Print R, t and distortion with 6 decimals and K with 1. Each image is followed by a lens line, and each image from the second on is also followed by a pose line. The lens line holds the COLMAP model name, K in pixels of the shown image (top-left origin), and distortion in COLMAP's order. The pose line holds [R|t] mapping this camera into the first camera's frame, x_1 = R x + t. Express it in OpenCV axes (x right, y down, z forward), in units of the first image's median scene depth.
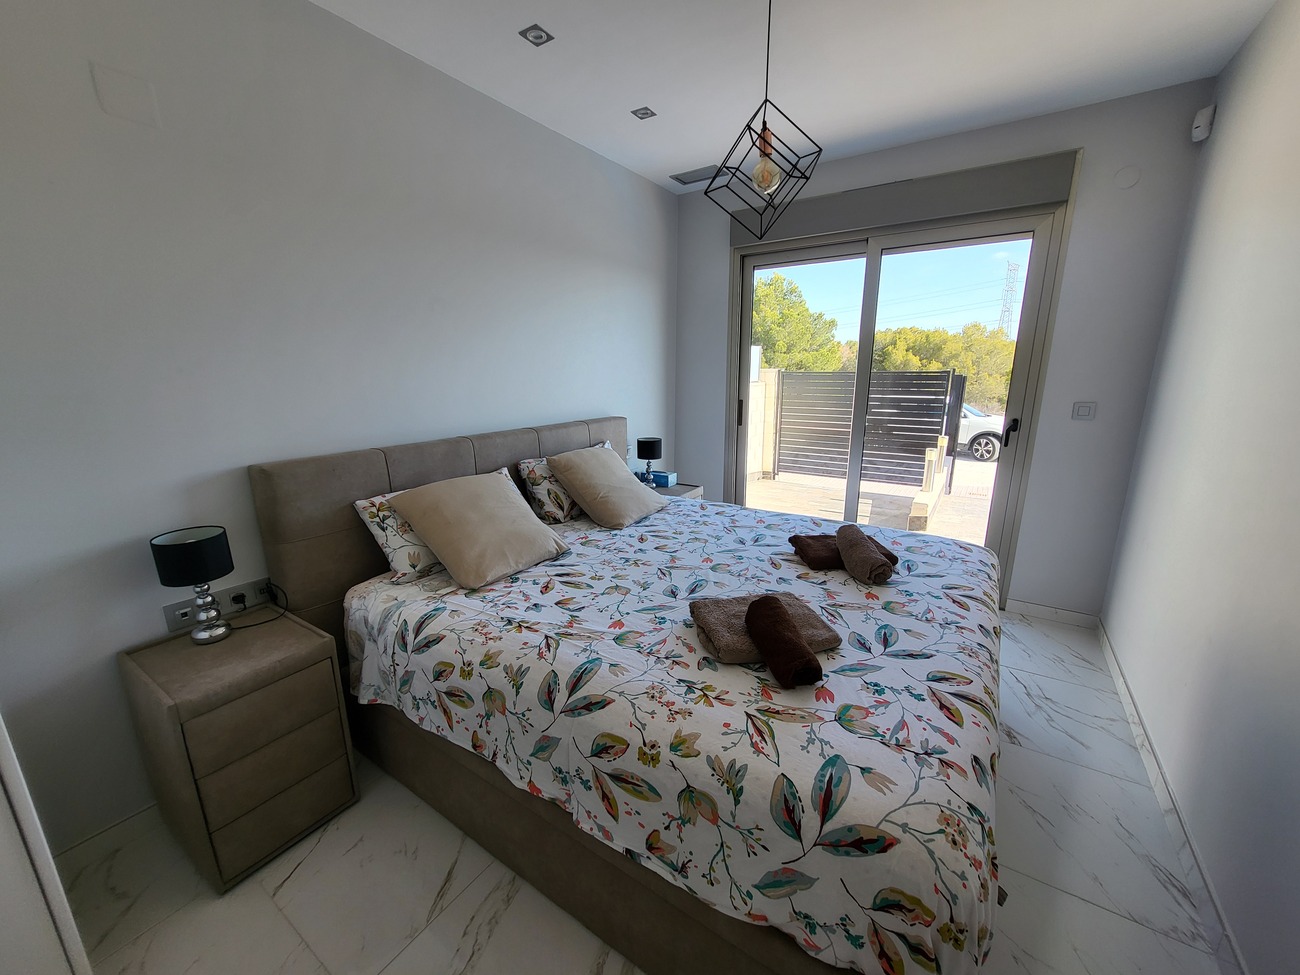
lens RADIAL K [[505.8, 0, 655.2], [0, 505.8, 491.0], [0, 0, 1]] dist [-0.000283, 0.000203]
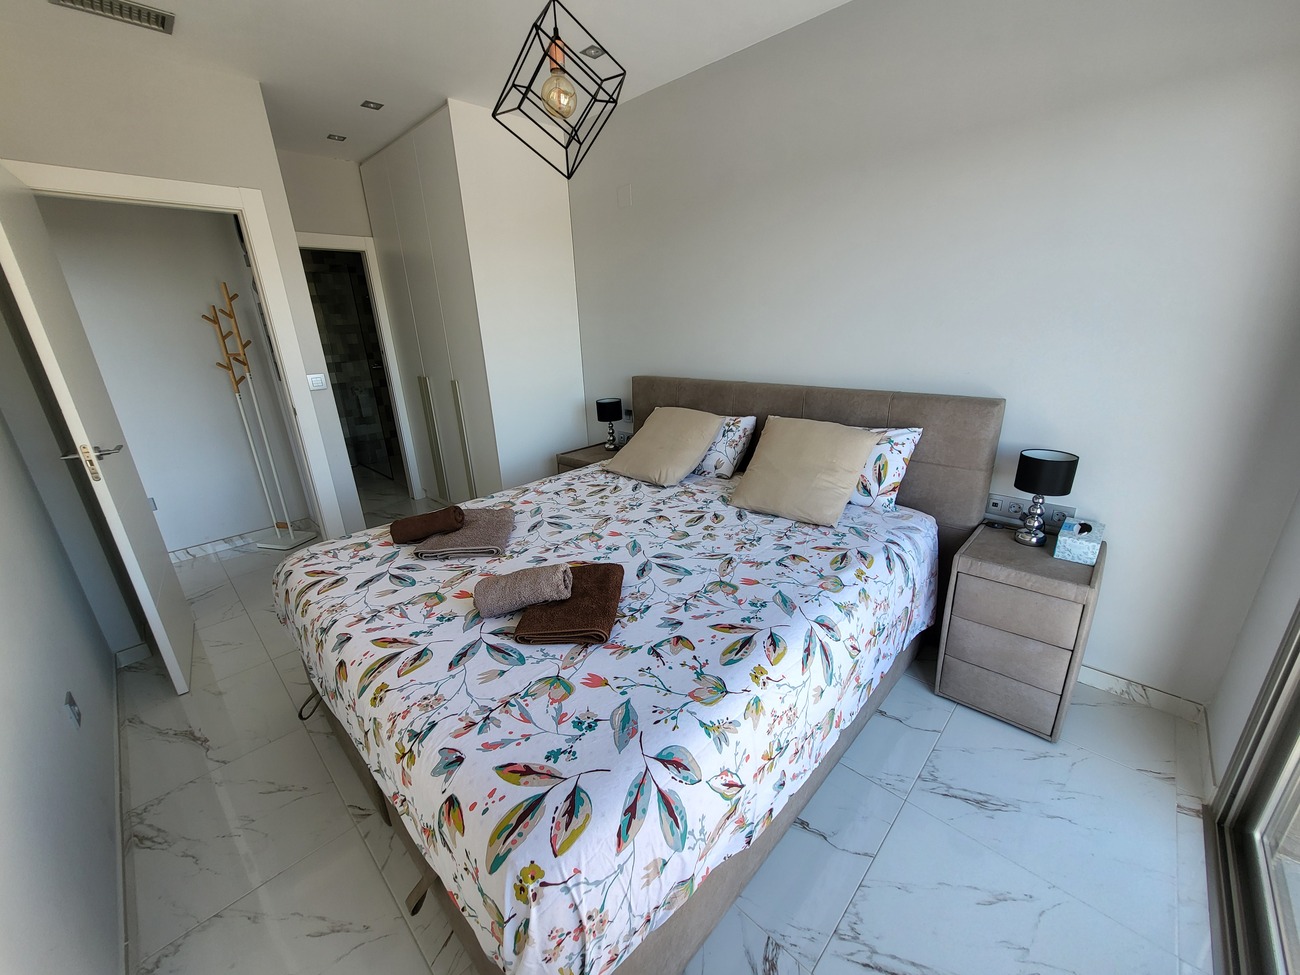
lens RADIAL K [[505.8, 0, 655.2], [0, 505.8, 491.0], [0, 0, 1]] dist [-0.000283, 0.000203]
pose [[-0.179736, 0.327901, -0.927457, 0.962670], [-0.196785, 0.911769, 0.360491, -0.303253], [0.963831, 0.247303, -0.099352, 1.150690]]
